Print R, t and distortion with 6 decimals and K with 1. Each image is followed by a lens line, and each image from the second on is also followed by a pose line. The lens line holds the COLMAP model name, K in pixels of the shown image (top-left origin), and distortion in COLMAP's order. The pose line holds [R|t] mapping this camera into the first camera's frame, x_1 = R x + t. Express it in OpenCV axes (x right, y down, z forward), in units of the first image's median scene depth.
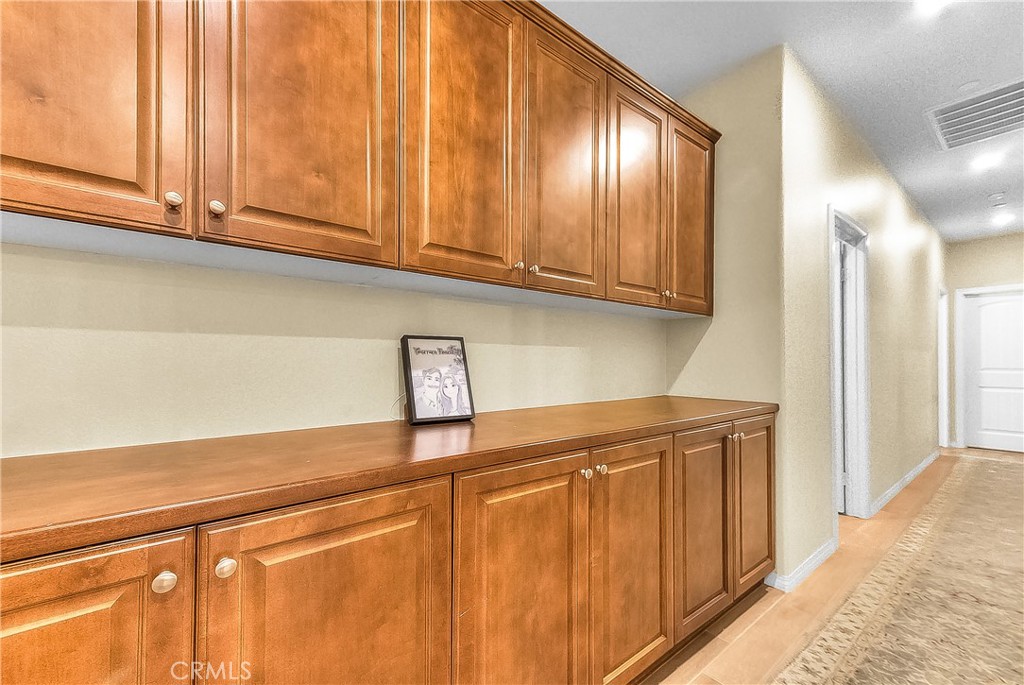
lens RADIAL K [[437.8, 0, 509.7], [0, 437.8, 358.4], [0, 0, 1]] dist [0.013382, -0.000638]
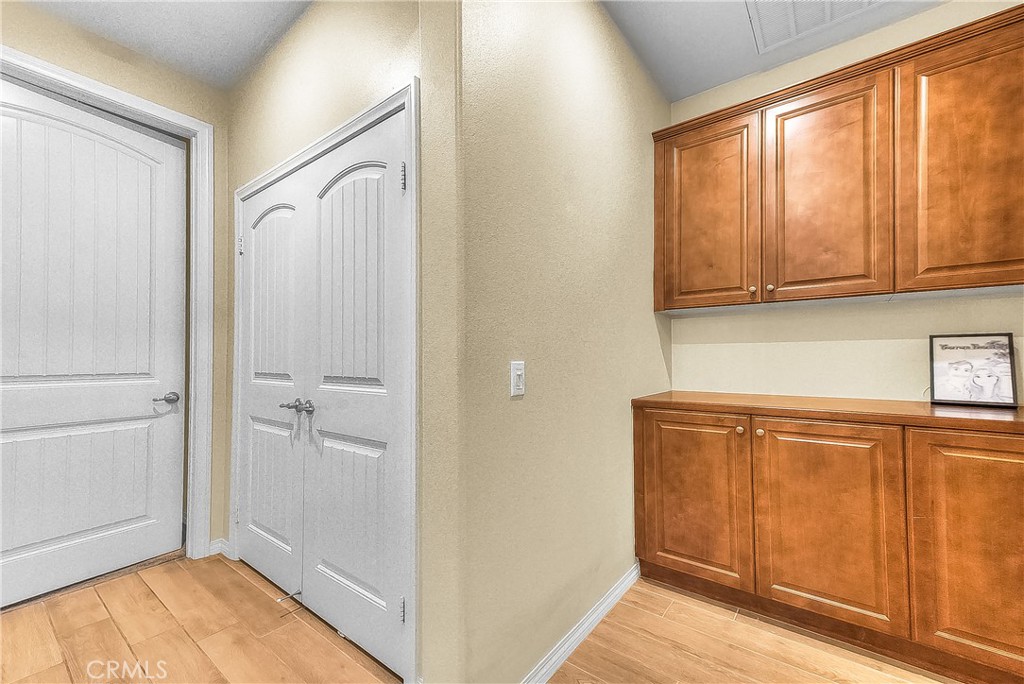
lens RADIAL K [[408.7, 0, 512.9], [0, 408.7, 345.0], [0, 0, 1]] dist [0.020693, -0.000263]
pose [[0.224685, -0.034843, -0.973808, 0.756703], [0.012534, 0.999381, -0.032866, 0.000747], [0.974351, -0.004821, 0.224983, -0.529463]]
